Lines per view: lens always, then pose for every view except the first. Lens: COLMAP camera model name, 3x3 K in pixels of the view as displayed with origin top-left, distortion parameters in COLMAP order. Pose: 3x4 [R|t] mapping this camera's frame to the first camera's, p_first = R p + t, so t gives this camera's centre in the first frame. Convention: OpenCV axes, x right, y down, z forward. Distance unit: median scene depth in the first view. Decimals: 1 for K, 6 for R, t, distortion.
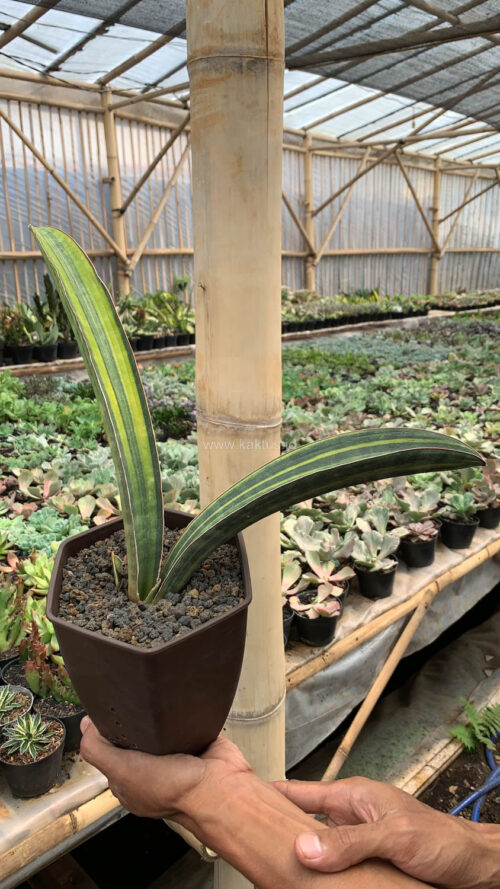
lens RADIAL K [[694.8, 0, 248.6], [0, 694.8, 439.1], [0, 0, 1]] dist [0.039669, -0.088041]
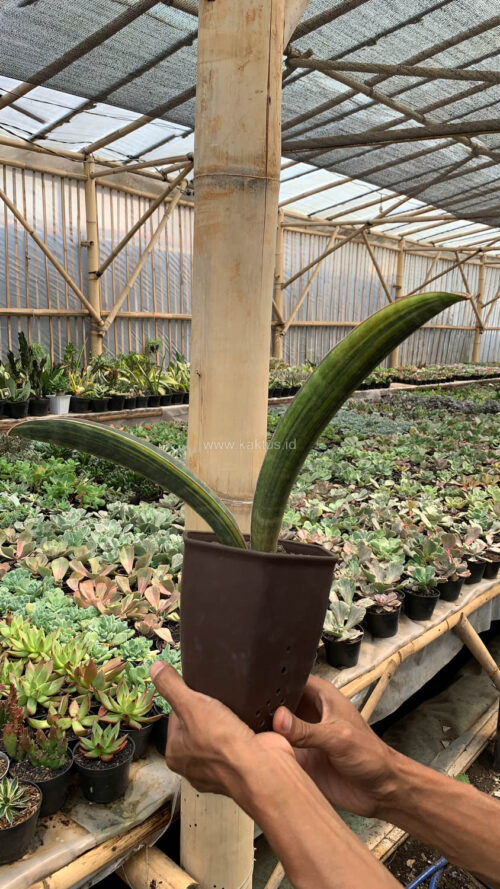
lens RADIAL K [[692.6, 0, 250.0], [0, 692.6, 441.2], [0, 0, 1]] dist [0.049542, -0.082339]
pose [[0.997576, 0.040542, 0.056556, -0.013696], [-0.035752, 0.995885, -0.083278, -0.008311], [-0.059700, 0.081054, 0.994920, -0.025551]]
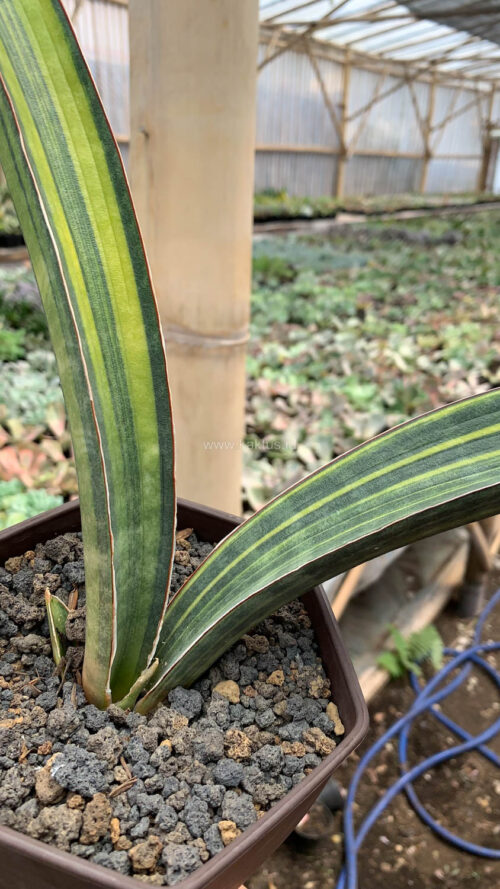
lens RADIAL K [[699.1, 0, 248.3], [0, 699.1, 439.8], [0, 0, 1]] dist [0.037851, -0.132334]
pose [[0.988427, -0.009441, 0.151402, -0.023030], [-0.010372, 0.991520, 0.129539, -0.004158], [-0.151341, -0.129610, 0.979948, 0.087318]]
